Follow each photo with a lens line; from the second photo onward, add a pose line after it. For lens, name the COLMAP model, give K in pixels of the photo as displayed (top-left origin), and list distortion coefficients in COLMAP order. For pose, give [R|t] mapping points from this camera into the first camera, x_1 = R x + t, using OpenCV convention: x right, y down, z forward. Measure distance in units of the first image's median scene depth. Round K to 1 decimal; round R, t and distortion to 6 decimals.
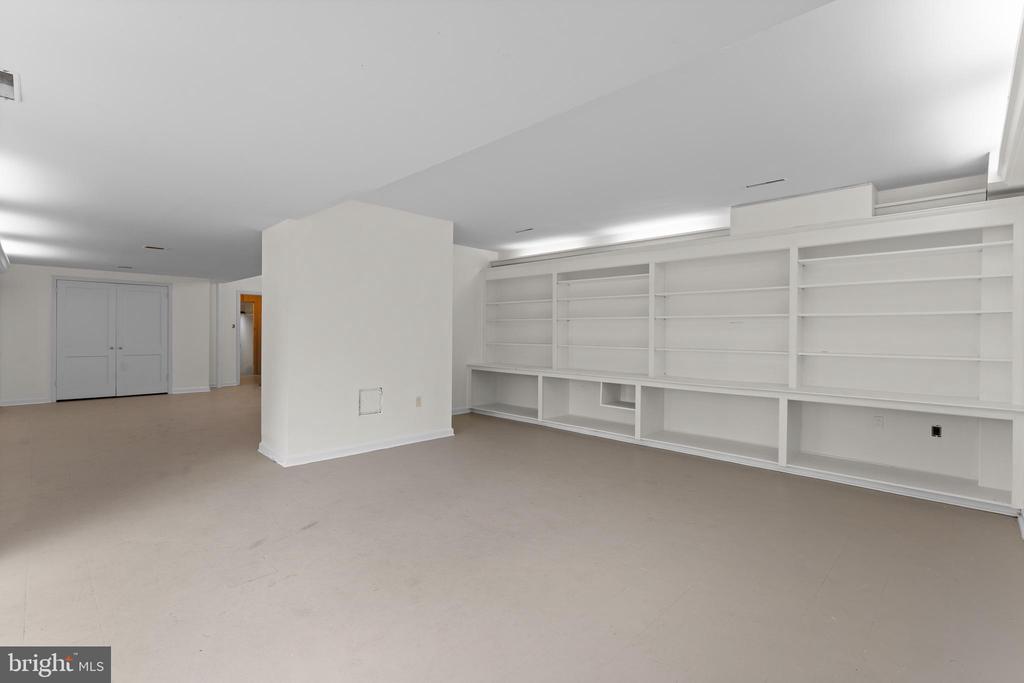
lens RADIAL K [[471.5, 0, 513.7], [0, 471.5, 334.8], [0, 0, 1]] dist [0.002466, 0.000187]
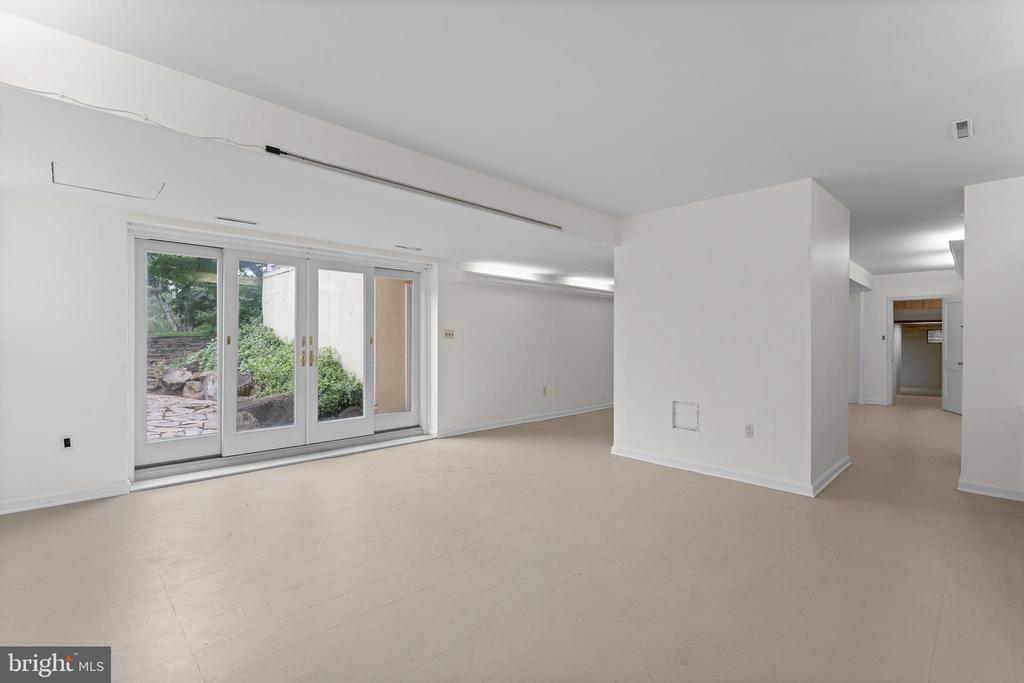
lens RADIAL K [[471.5, 0, 512.8], [0, 471.5, 340.5], [0, 0, 1]] dist [0.002466, 0.000187]
pose [[-0.005680, -0.002467, -0.999981, 0.580400], [-0.015210, 0.999881, -0.002381, -0.000383], [0.999868, 0.015196, -0.005717, 0.608736]]
